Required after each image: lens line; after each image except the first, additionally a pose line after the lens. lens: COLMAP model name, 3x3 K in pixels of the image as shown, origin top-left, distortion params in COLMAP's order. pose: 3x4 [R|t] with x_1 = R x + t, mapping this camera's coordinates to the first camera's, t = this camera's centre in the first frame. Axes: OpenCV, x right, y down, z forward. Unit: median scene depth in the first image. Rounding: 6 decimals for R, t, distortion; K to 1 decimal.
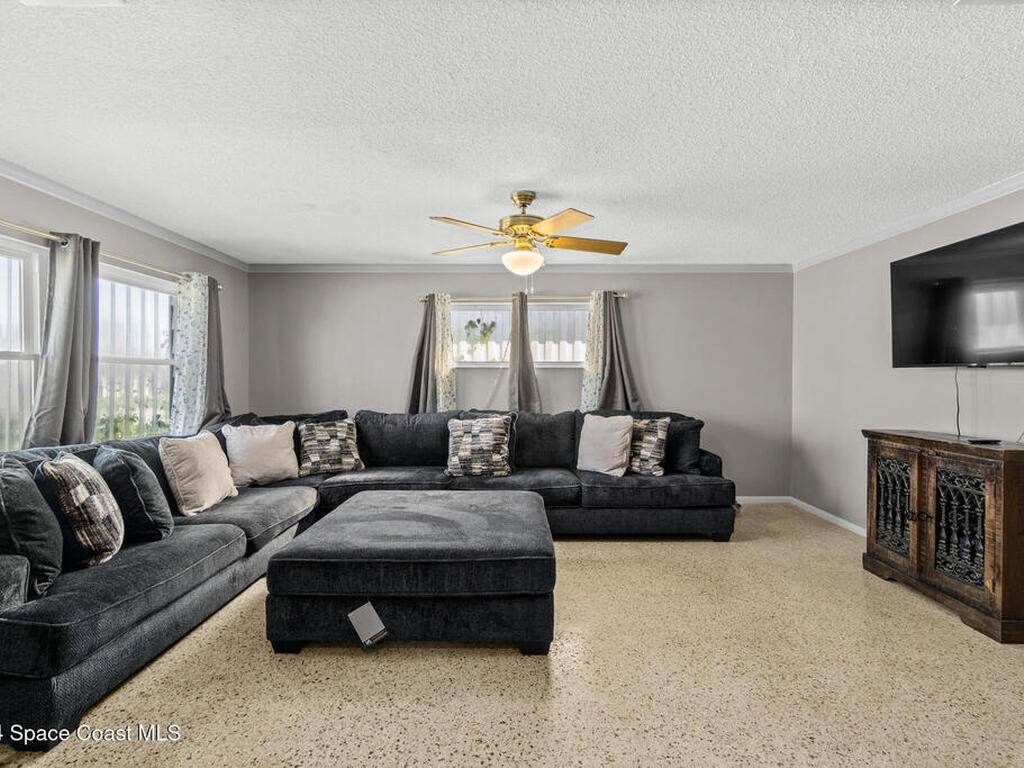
lens RADIAL K [[500.9, 0, 512.5], [0, 500.9, 378.8], [0, 0, 1]] dist [-0.002257, -0.000456]
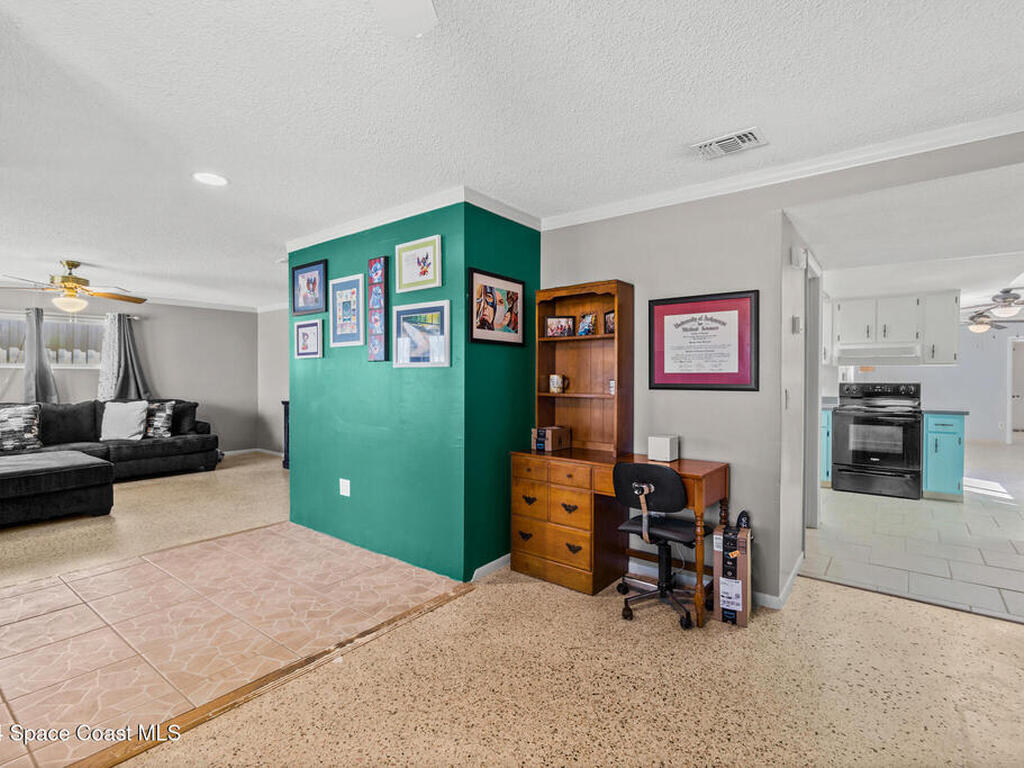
lens RADIAL K [[514.6, 0, 513.5], [0, 514.6, 387.0], [0, 0, 1]] dist [0.000215, -0.000158]
pose [[0.623623, -0.016248, 0.781557, -0.296324], [0.003998, 0.999837, 0.017596, 0.007772], [-0.781715, -0.007849, 0.623586, -0.875818]]
